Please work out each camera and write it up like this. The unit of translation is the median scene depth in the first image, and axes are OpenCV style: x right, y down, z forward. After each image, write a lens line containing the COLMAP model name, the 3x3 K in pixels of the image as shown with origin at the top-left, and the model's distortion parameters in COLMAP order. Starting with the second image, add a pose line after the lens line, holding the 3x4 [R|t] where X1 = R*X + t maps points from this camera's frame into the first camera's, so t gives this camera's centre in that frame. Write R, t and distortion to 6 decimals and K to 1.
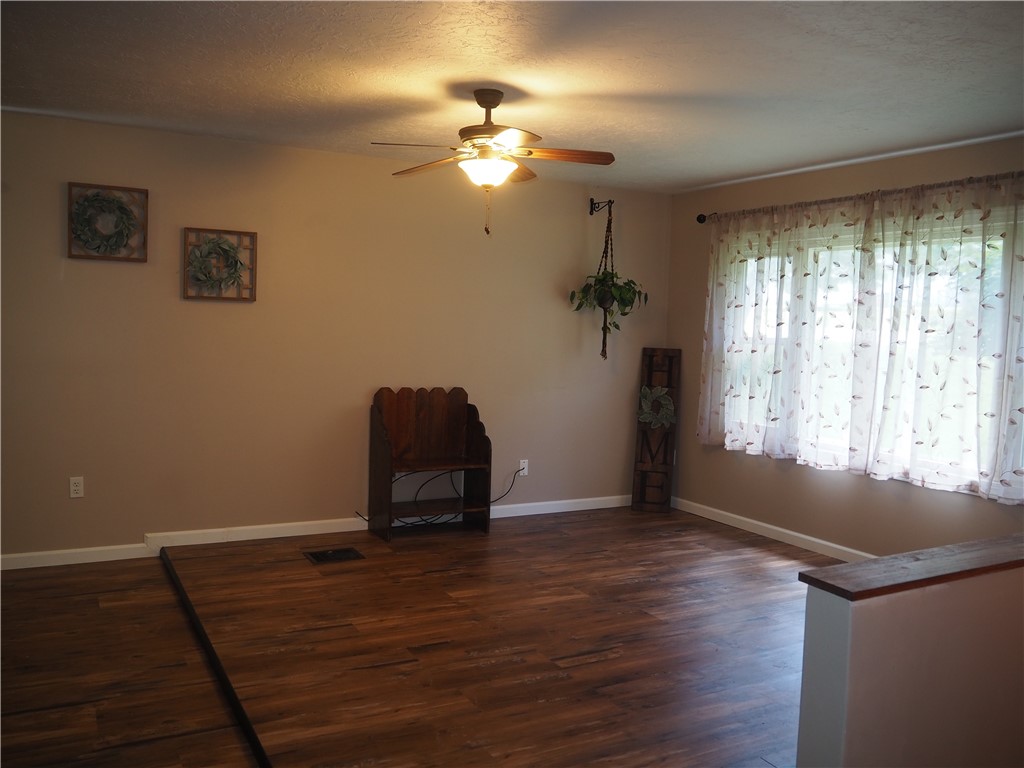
lens RADIAL K [[865.4, 0, 509.9], [0, 865.4, 380.9], [0, 0, 1]] dist [-0.034482, -0.001803]
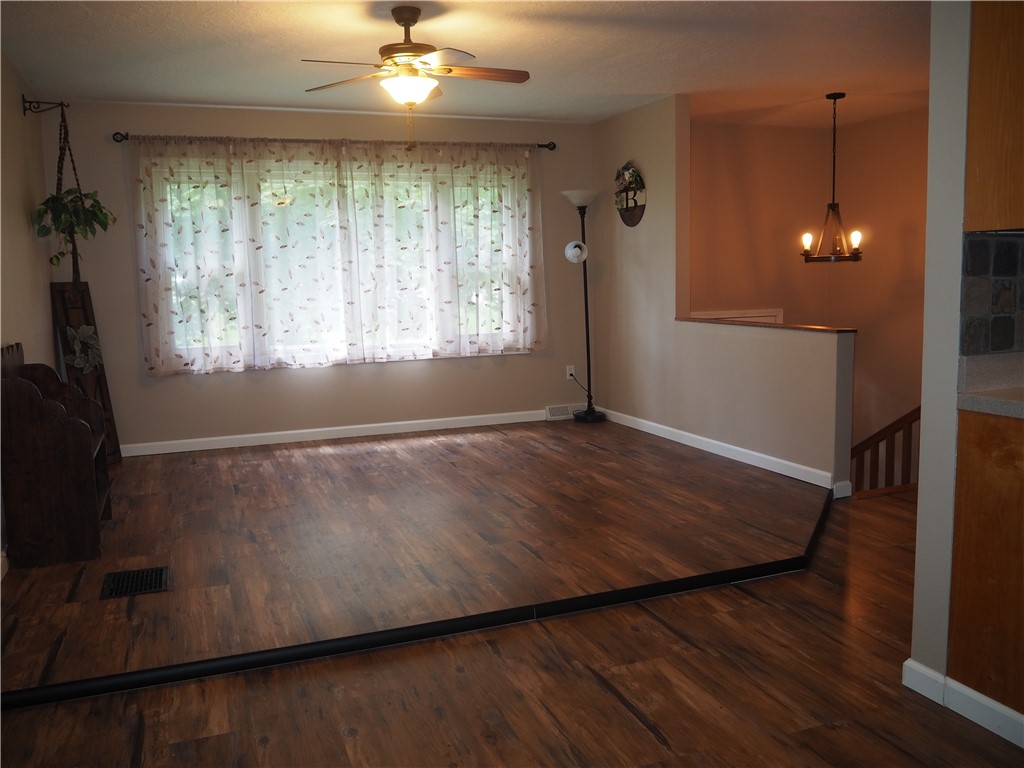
lens RADIAL K [[865.4, 0, 509.9], [0, 865.4, 380.9], [0, 0, 1]] dist [-0.034482, -0.001803]
pose [[0.114789, -0.151293, 0.981801, -0.896789], [0.096544, 0.985355, 0.140553, -0.026182], [-0.988687, 0.078653, 0.127714, 0.660017]]
